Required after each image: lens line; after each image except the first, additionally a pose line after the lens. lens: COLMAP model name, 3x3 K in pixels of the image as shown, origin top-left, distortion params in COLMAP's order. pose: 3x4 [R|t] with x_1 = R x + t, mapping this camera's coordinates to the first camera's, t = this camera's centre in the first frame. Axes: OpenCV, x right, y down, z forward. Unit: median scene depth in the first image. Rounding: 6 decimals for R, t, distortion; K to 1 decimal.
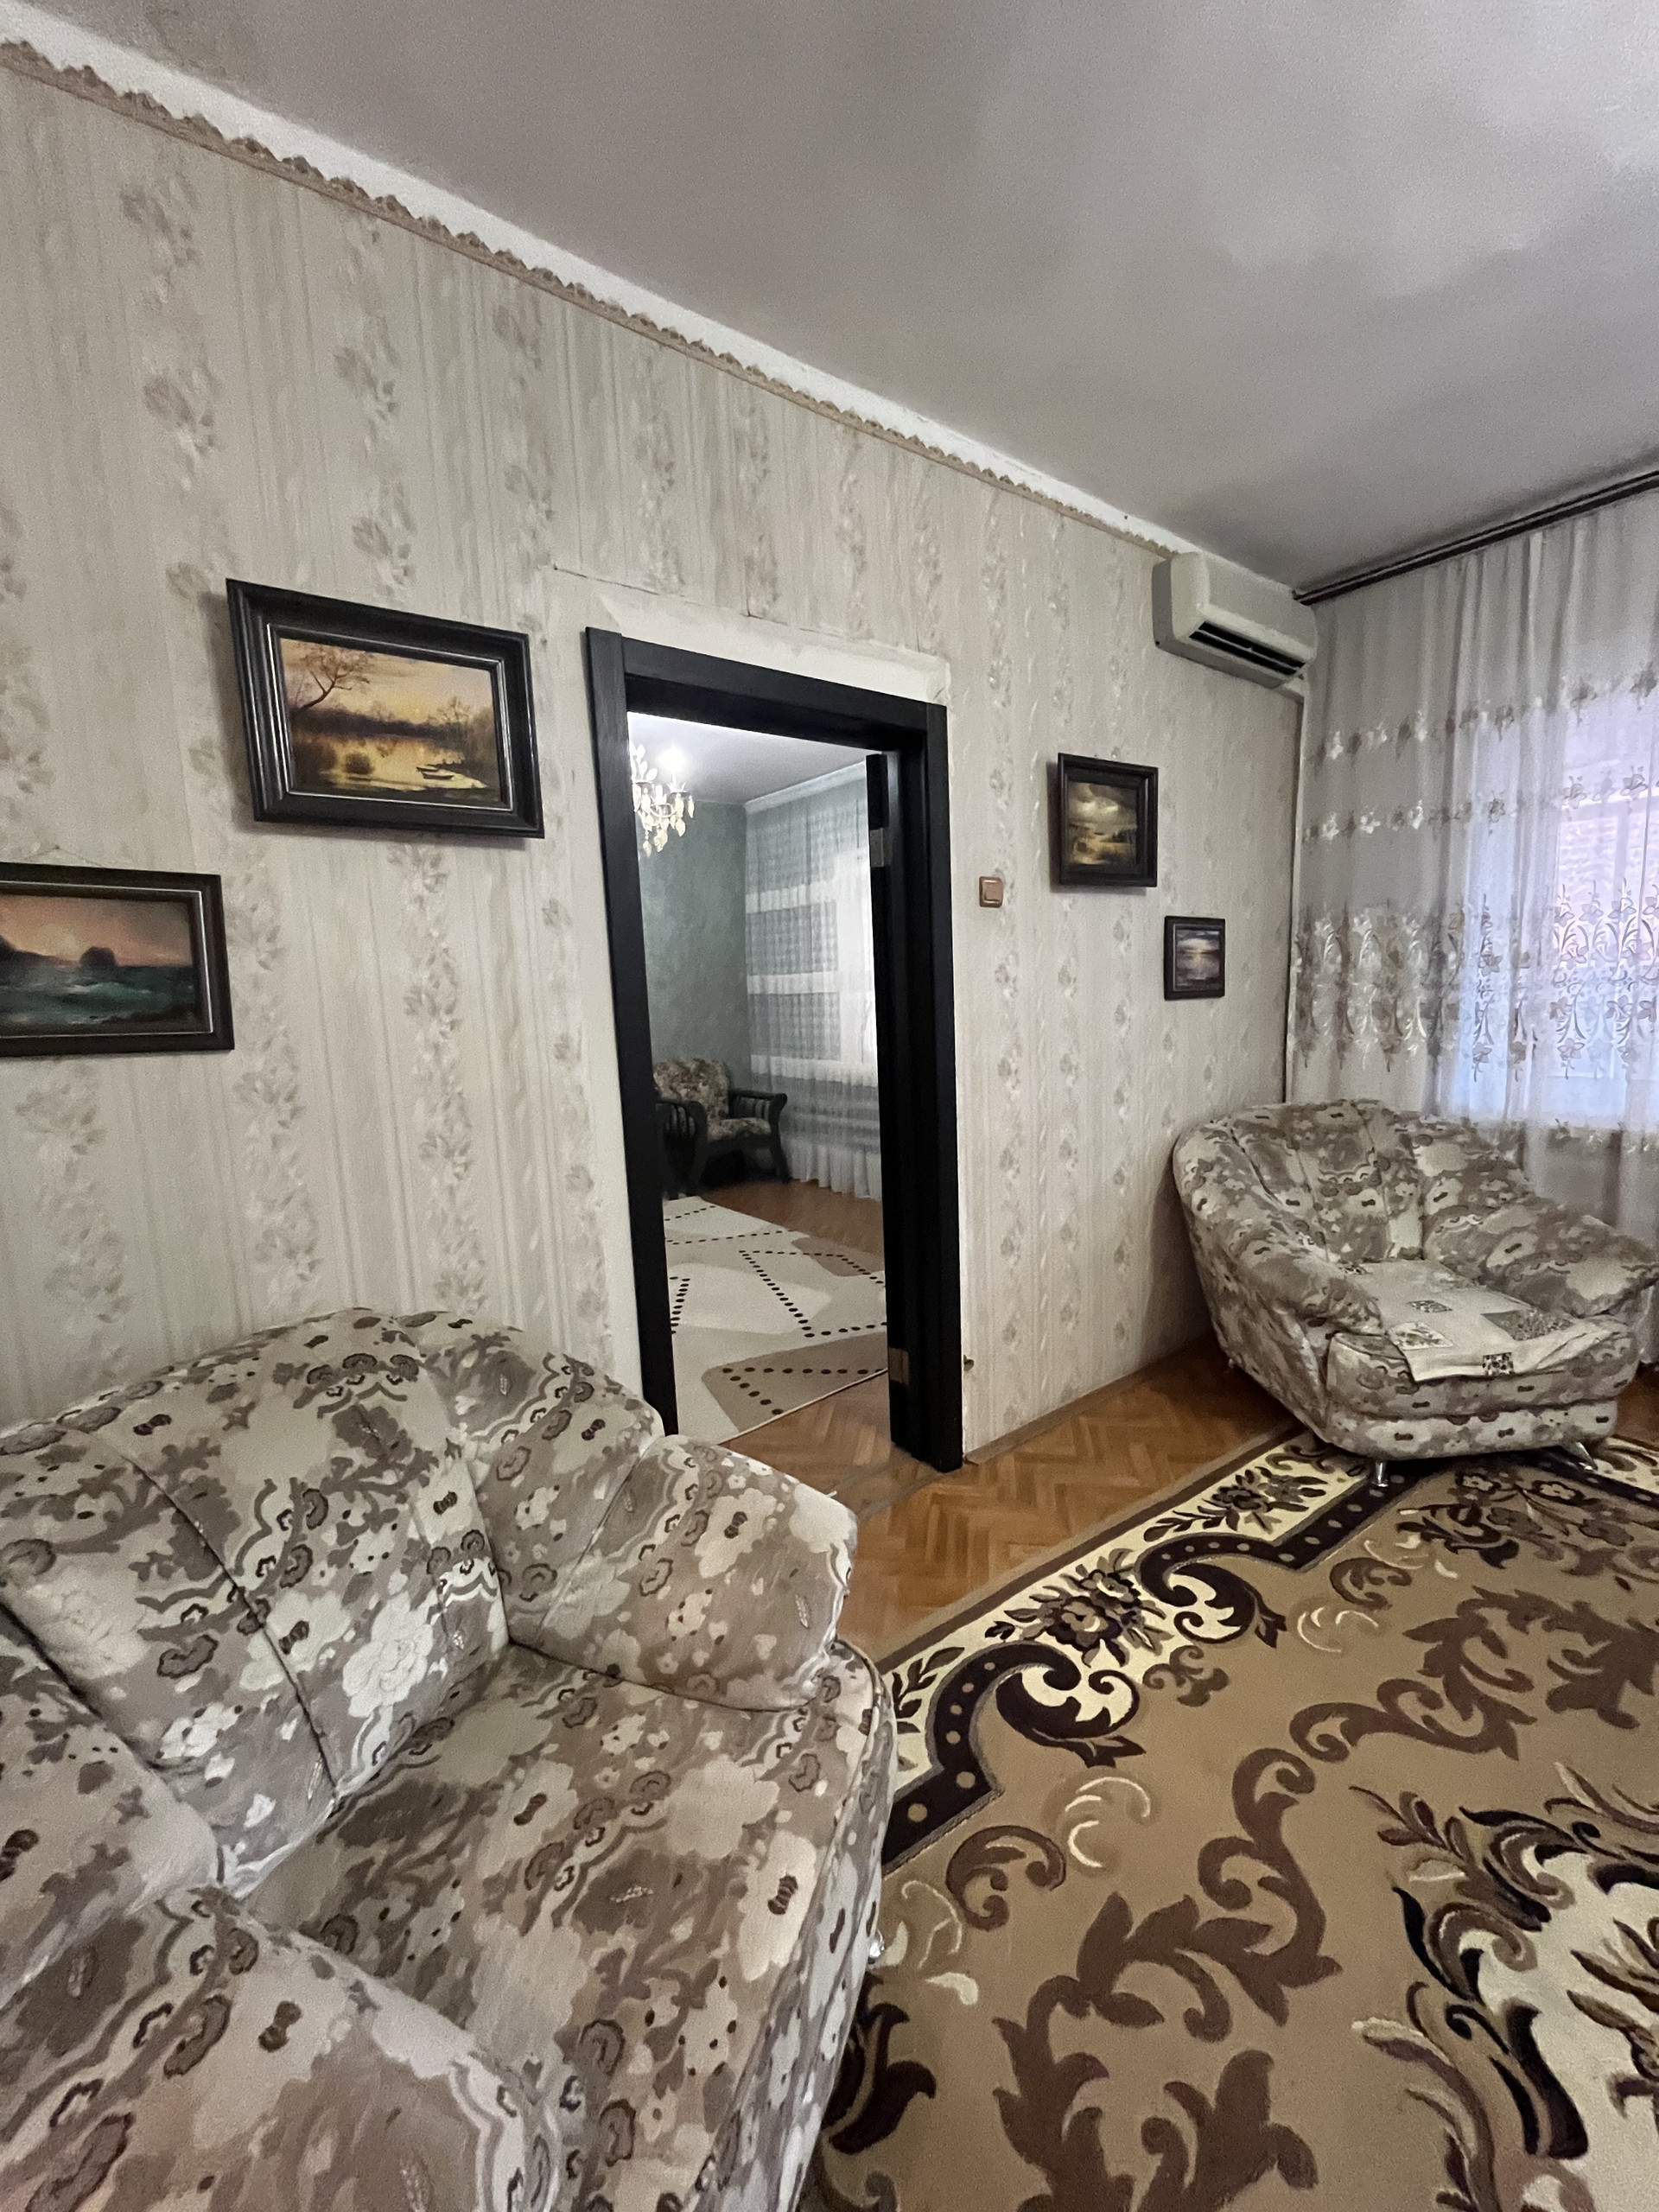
lens RADIAL K [[890.5, 0, 827.9], [0, 890.5, 1112.9], [0, 0, 1]] dist [-0.004169, 0.000703]
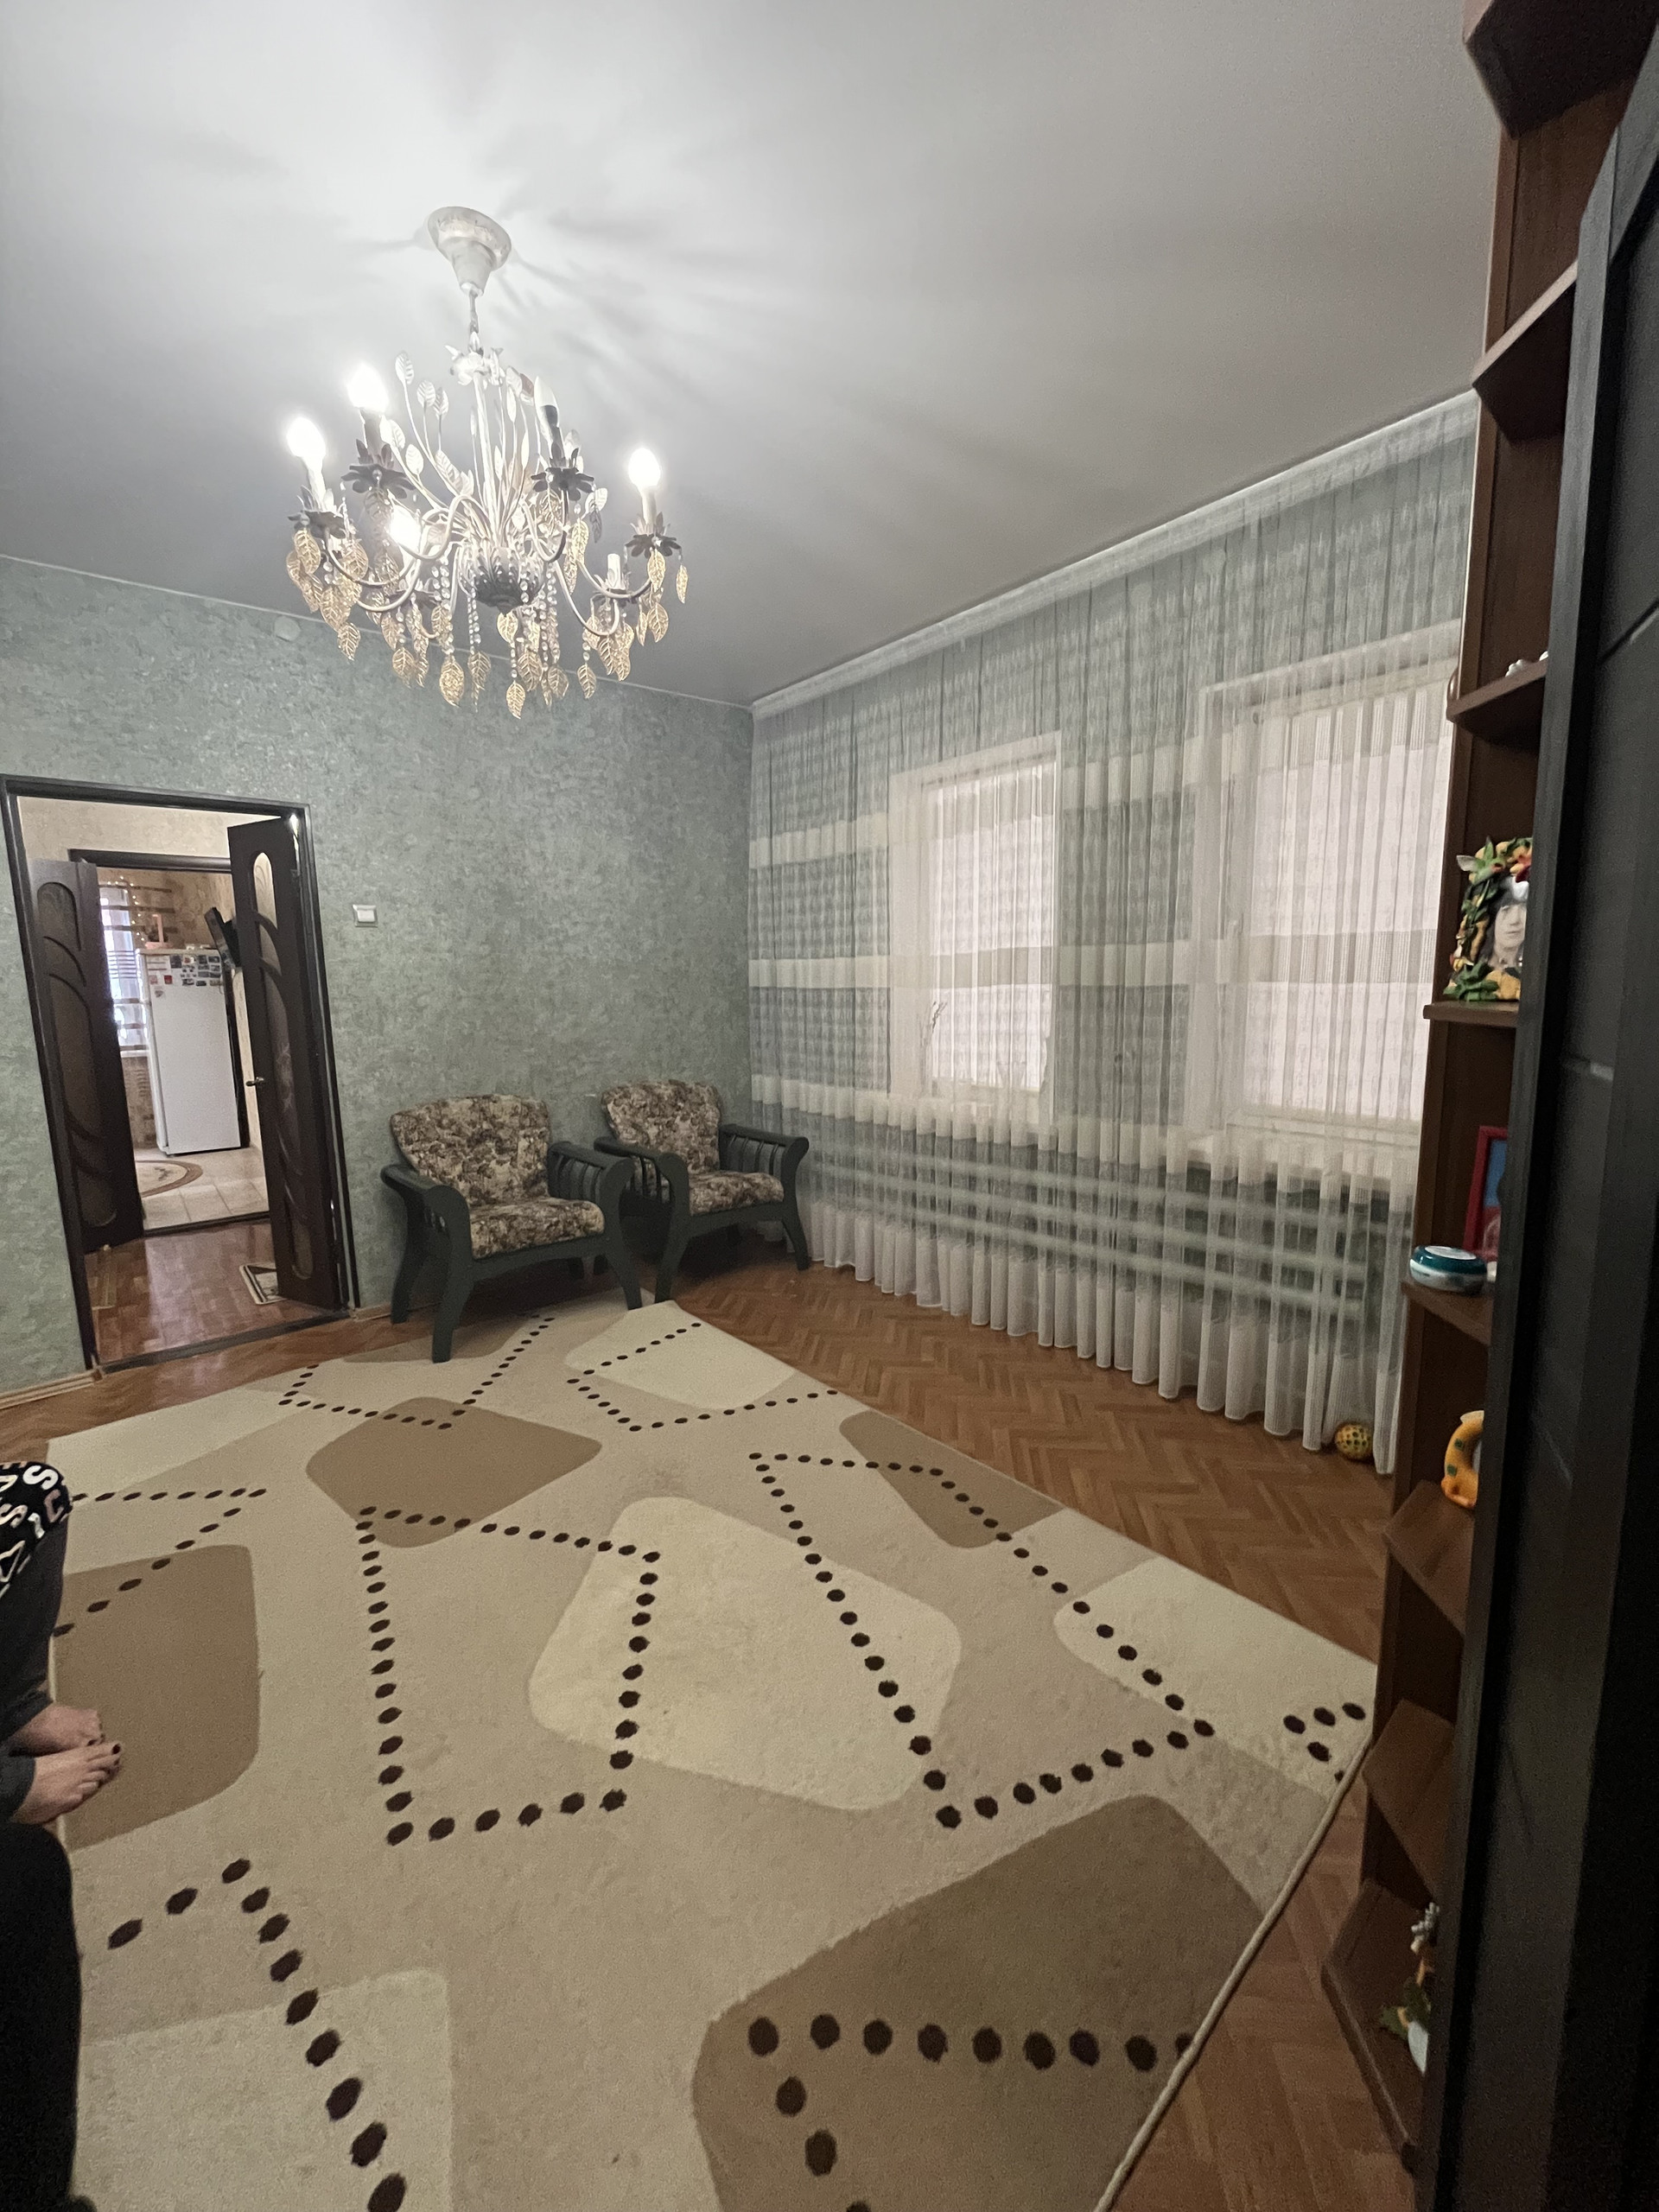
lens RADIAL K [[890.5, 0, 833.1], [0, 890.5, 1100.4], [0, 0, 1]] dist [-0.004169, 0.000703]
pose [[0.999037, 0.016757, 0.040552, -0.055629], [-0.016654, 0.999857, -0.002880, -0.048102], [-0.040594, 0.002201, 0.999173, 0.334611]]
